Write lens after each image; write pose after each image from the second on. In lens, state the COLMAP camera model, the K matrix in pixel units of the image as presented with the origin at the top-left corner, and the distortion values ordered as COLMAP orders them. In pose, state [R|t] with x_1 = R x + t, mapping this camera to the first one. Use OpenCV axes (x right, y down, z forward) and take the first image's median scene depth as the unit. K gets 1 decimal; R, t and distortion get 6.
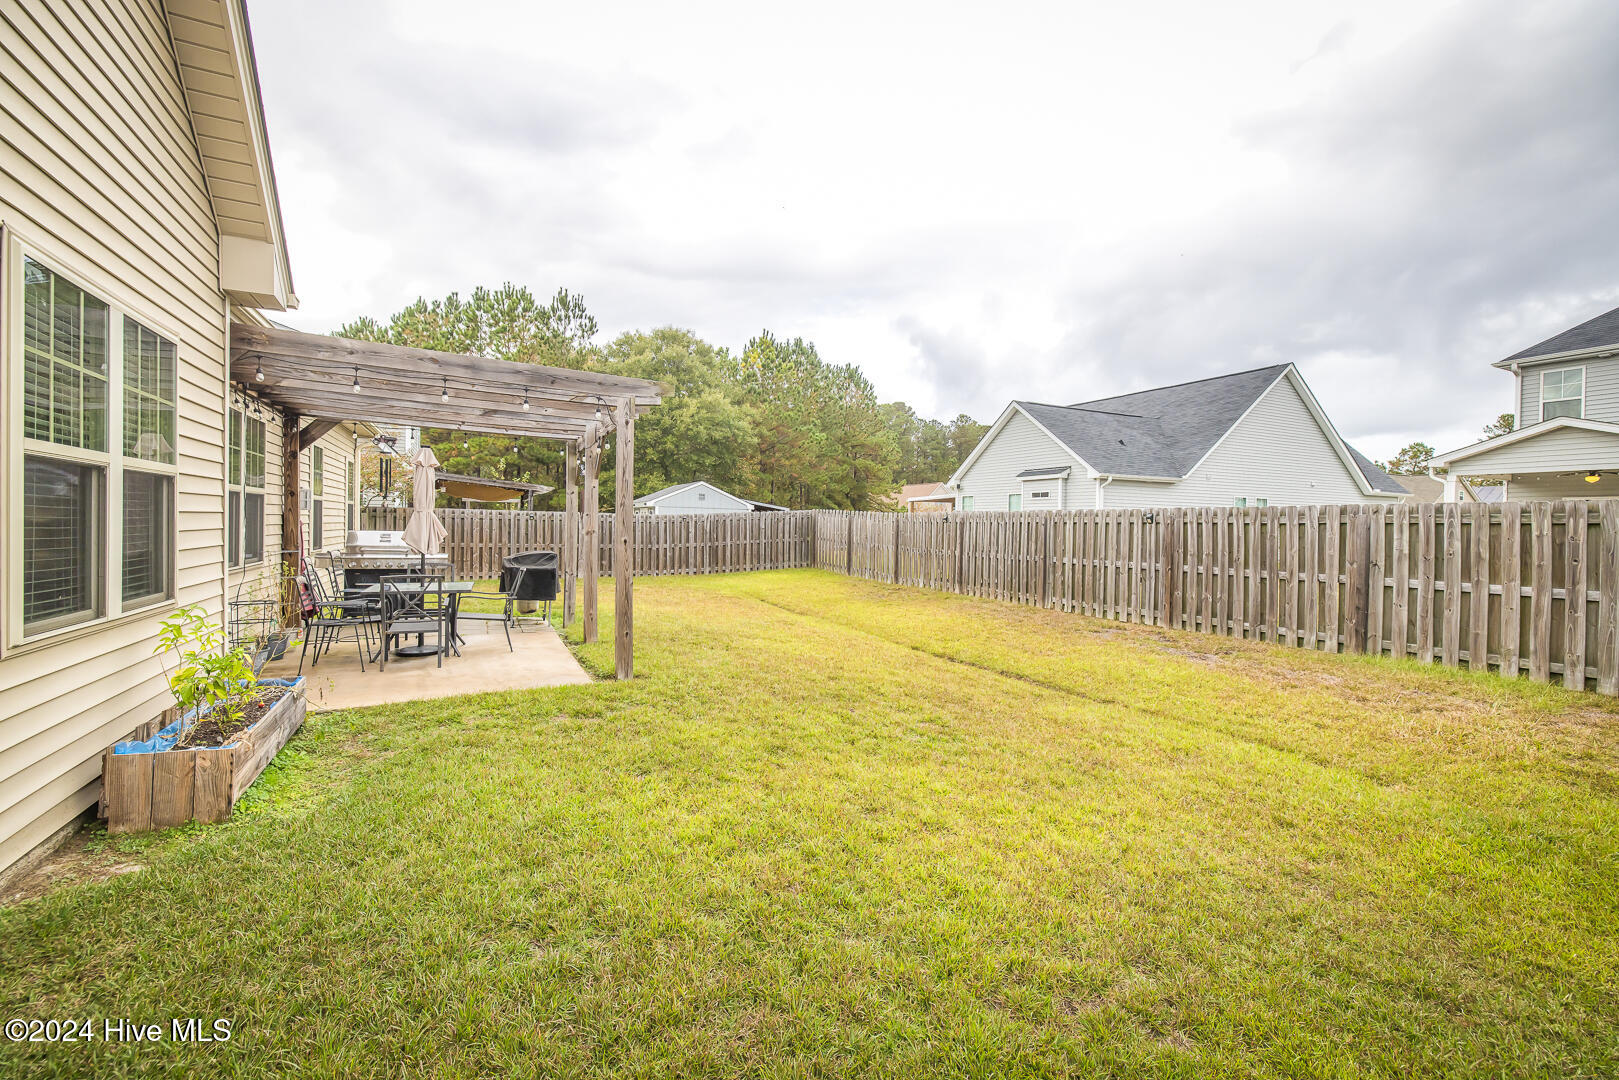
lens RADIAL K [[672.9, 0, 810.4], [0, 672.9, 532.6], [0, 0, 1]] dist [-0.002717, -0.000110]
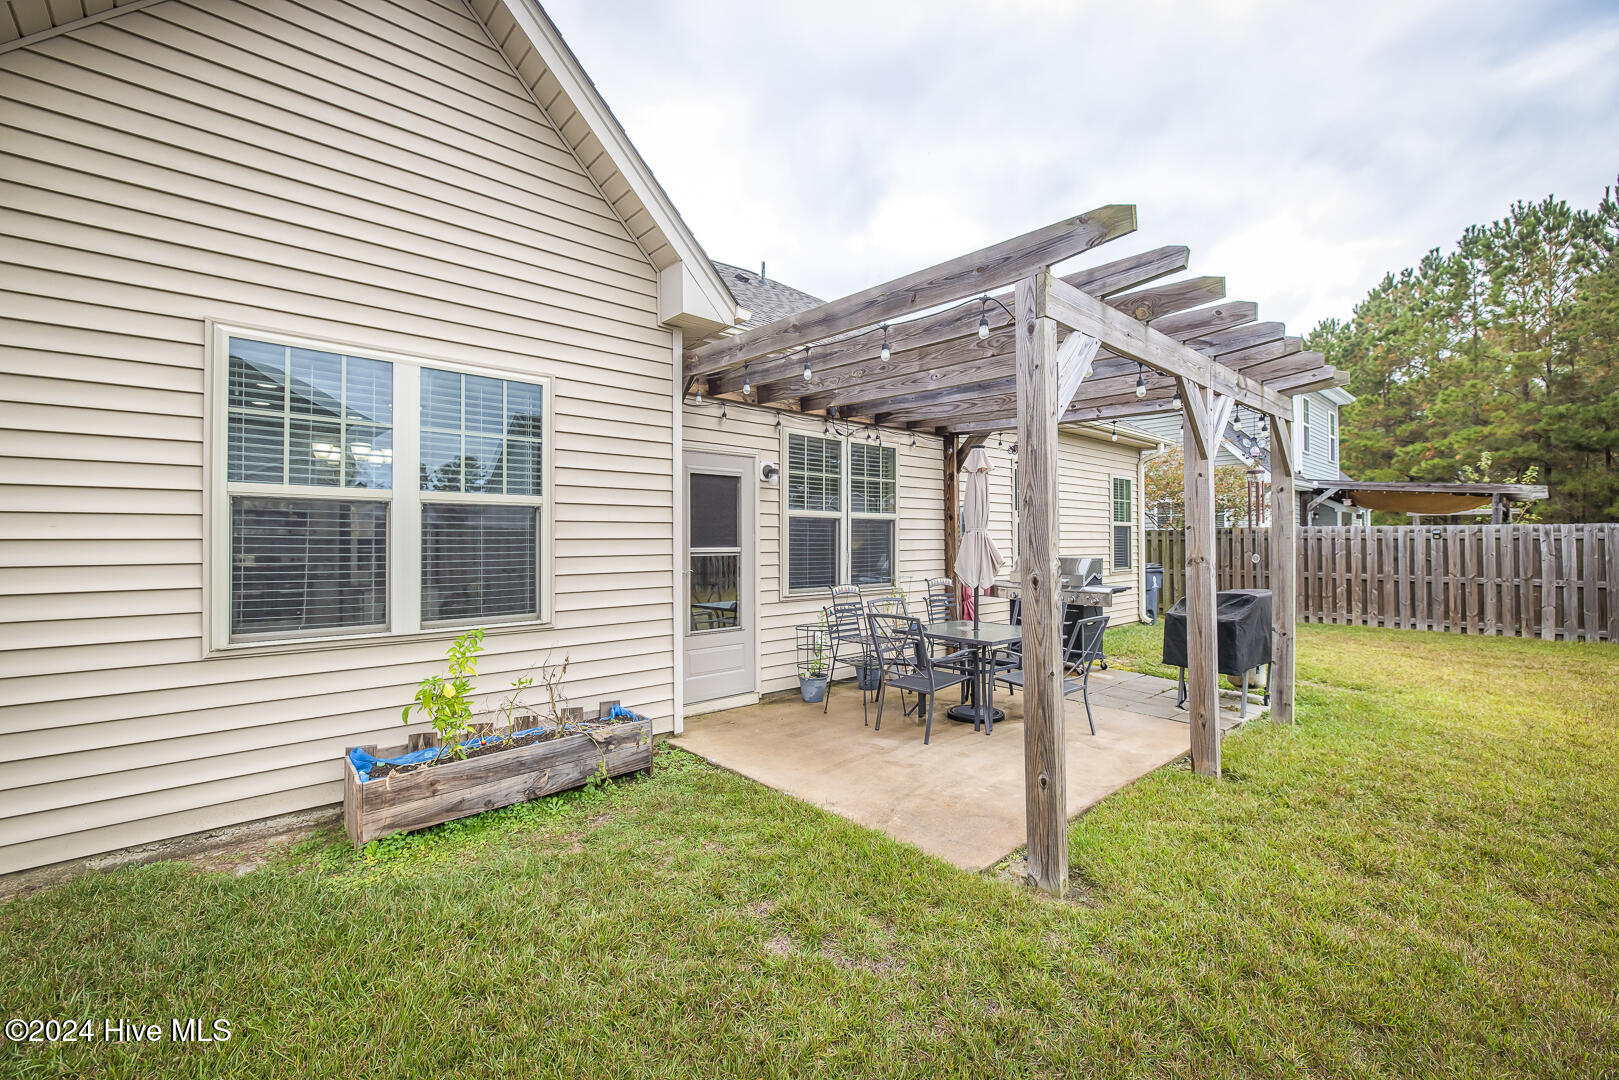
lens RADIAL K [[672.9, 0, 808.9], [0, 672.9, 534.5], [0, 0, 1]] dist [-0.002717, -0.000110]
pose [[0.265356, -0.028015, -0.963743, 0.028232], [-0.003790, 0.999540, -0.030099, -0.000962], [0.964143, 0.011640, 0.265128, 0.157147]]
